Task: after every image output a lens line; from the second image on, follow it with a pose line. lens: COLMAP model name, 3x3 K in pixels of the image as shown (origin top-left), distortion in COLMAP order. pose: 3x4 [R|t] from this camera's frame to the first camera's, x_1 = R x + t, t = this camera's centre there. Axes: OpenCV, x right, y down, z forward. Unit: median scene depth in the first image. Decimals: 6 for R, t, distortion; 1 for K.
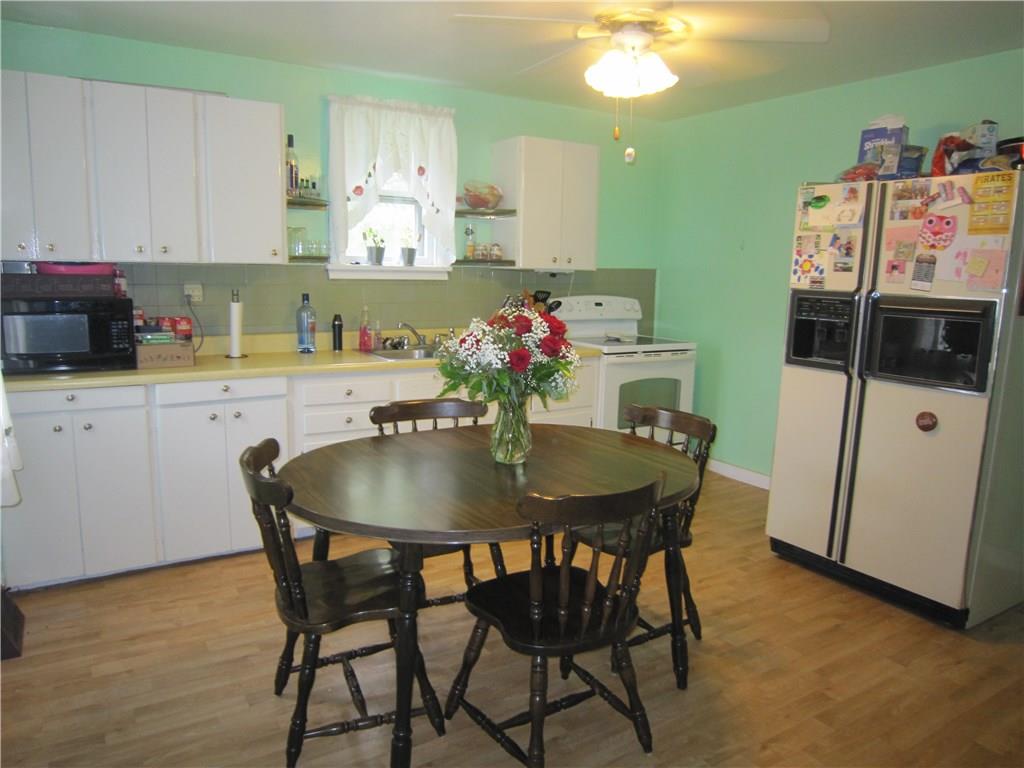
lens RADIAL K [[727.6, 0, 504.5], [0, 727.6, 387.7], [0, 0, 1]] dist [-0.055047, 0.007231]
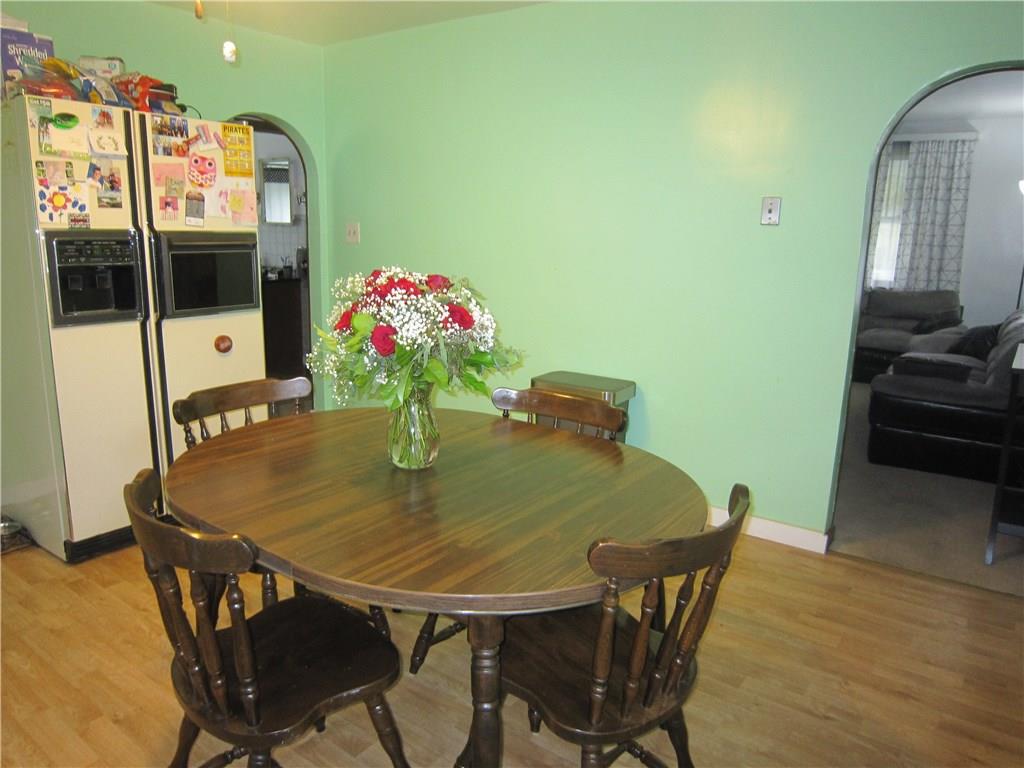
lens RADIAL K [[727.6, 0, 504.5], [0, 727.6, 387.7], [0, 0, 1]] dist [-0.055047, 0.007231]
pose [[-0.388041, -0.229285, 0.892666, -0.549768], [0.114437, 0.949078, 0.293520, -0.153351], [-0.914510, 0.216052, -0.342042, 0.901504]]
